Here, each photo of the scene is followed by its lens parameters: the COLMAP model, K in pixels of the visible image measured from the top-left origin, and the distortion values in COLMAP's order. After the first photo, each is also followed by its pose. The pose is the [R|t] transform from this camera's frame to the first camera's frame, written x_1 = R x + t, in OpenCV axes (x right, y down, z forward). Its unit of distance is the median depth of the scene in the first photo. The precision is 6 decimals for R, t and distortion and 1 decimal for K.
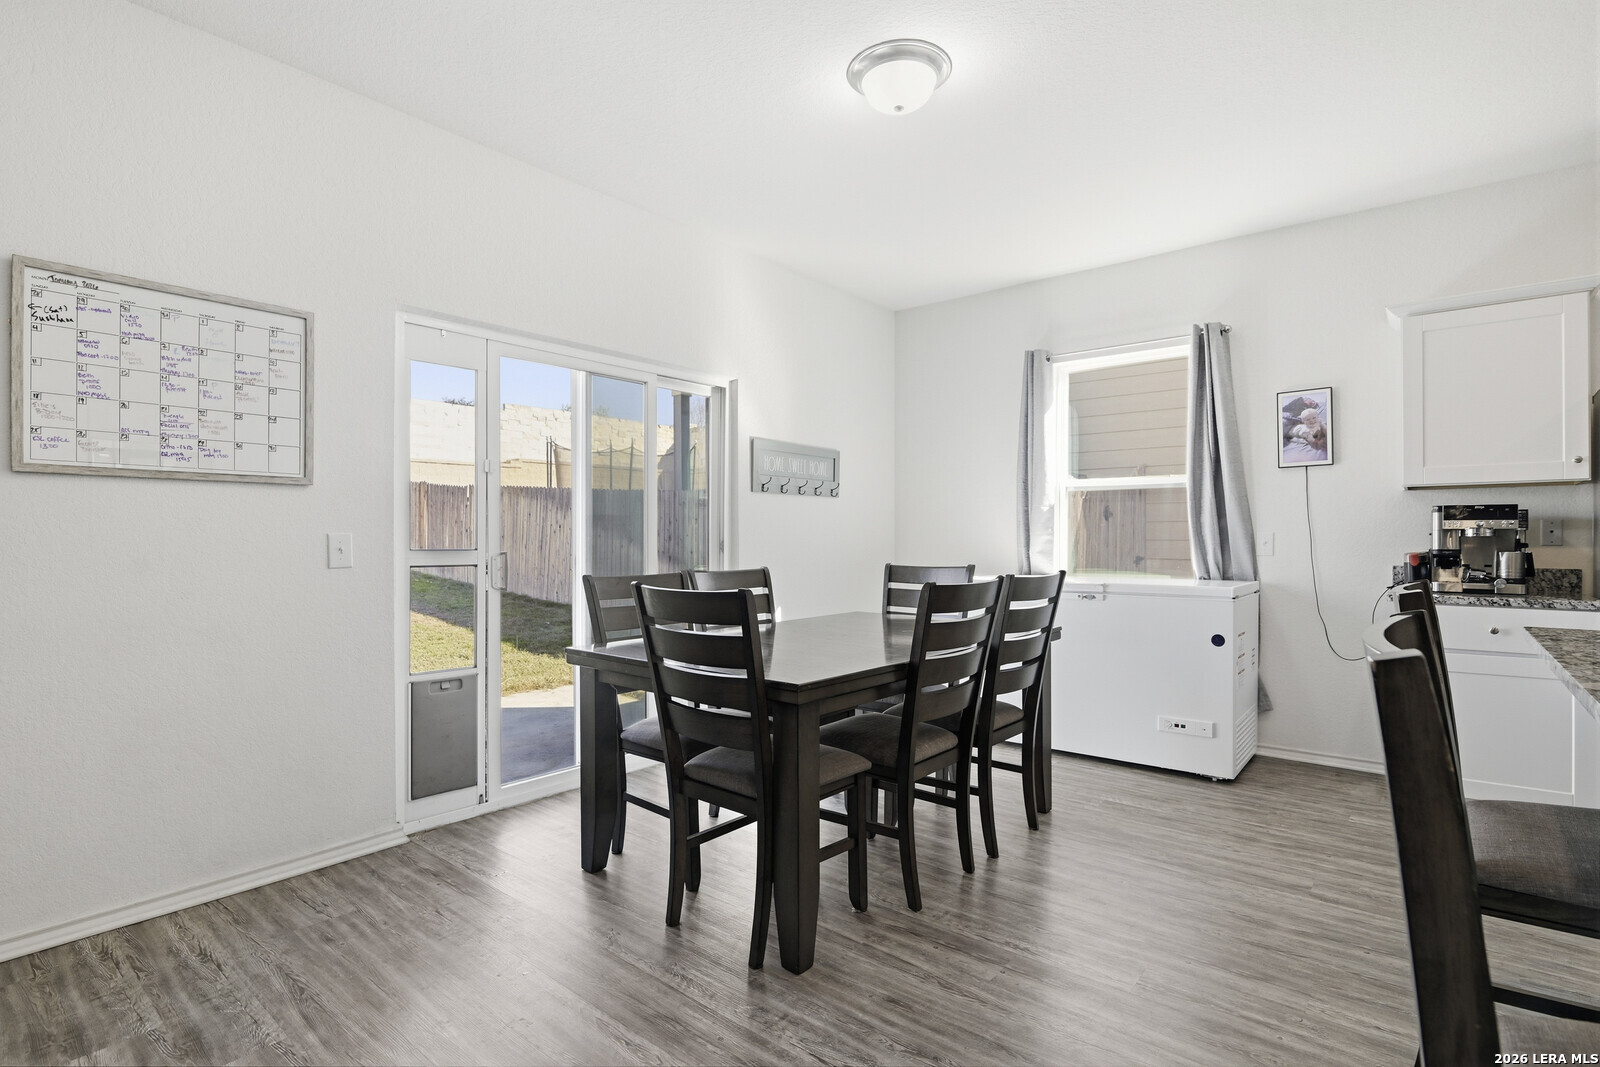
lens RADIAL K [[786.5, 0, 800.3], [0, 786.5, 540.3], [0, 0, 1]] dist [-0.010392, -0.001014]
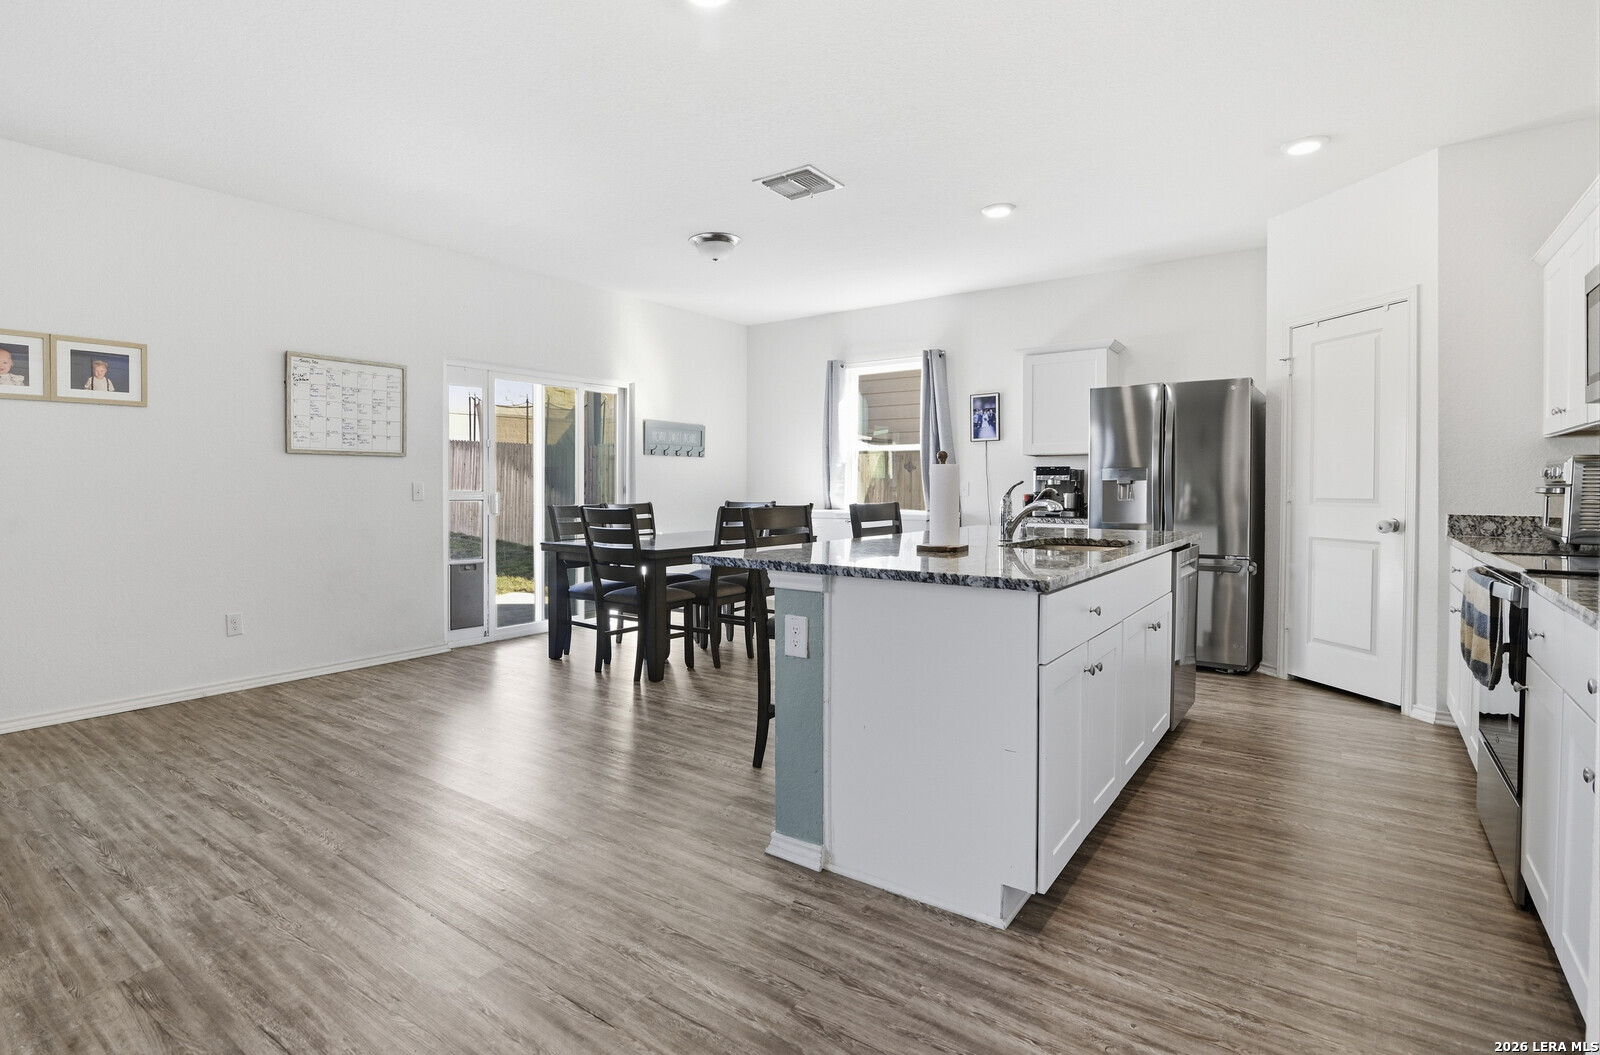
lens RADIAL K [[794.4, 0, 730.9], [0, 794.4, 498.9], [0, 0, 1]] dist [-0.016098, -0.002634]
pose [[0.999677, 0.001340, 0.025370, 0.092447], [-0.001733, 0.999878, 0.015499, 0.000790], [-0.025346, -0.015538, 0.999558, -0.757143]]
